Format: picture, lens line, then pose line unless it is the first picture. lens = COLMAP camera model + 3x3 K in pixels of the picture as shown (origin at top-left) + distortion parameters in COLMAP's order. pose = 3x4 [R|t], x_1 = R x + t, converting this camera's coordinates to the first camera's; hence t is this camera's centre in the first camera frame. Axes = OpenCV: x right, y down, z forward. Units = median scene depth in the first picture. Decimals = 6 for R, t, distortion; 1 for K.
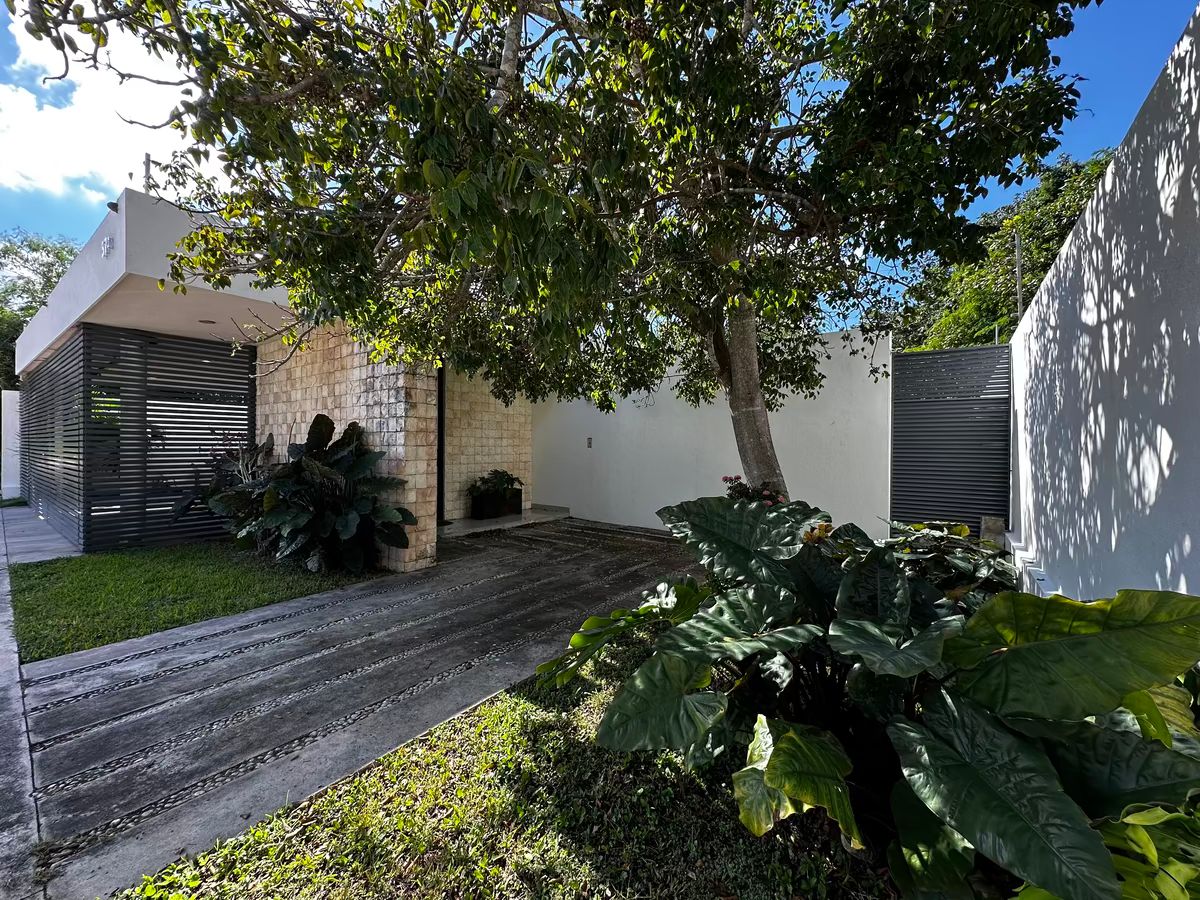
lens RADIAL K [[480.5, 0, 597.9], [0, 480.5, 448.6], [0, 0, 1]] dist [-0.005253, 0.001162]
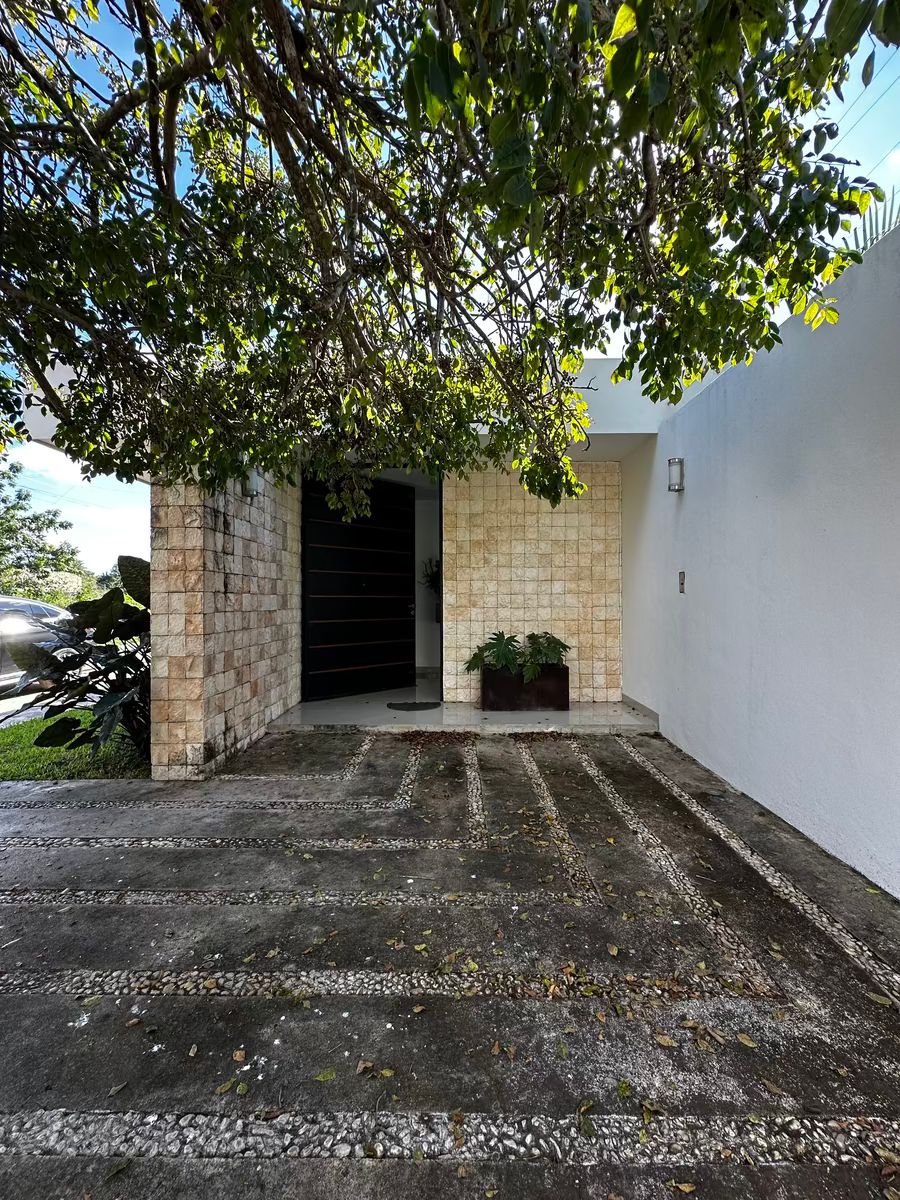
lens RADIAL K [[480.5, 0, 448.2], [0, 480.5, 597.6], [0, 0, 1]] dist [-0.005253, 0.001162]
pose [[0.570177, -0.010614, -0.821453, 0.374870], [0.003016, 0.999937, -0.010826, 0.009632], [0.821517, 0.003695, 0.570173, 0.911948]]
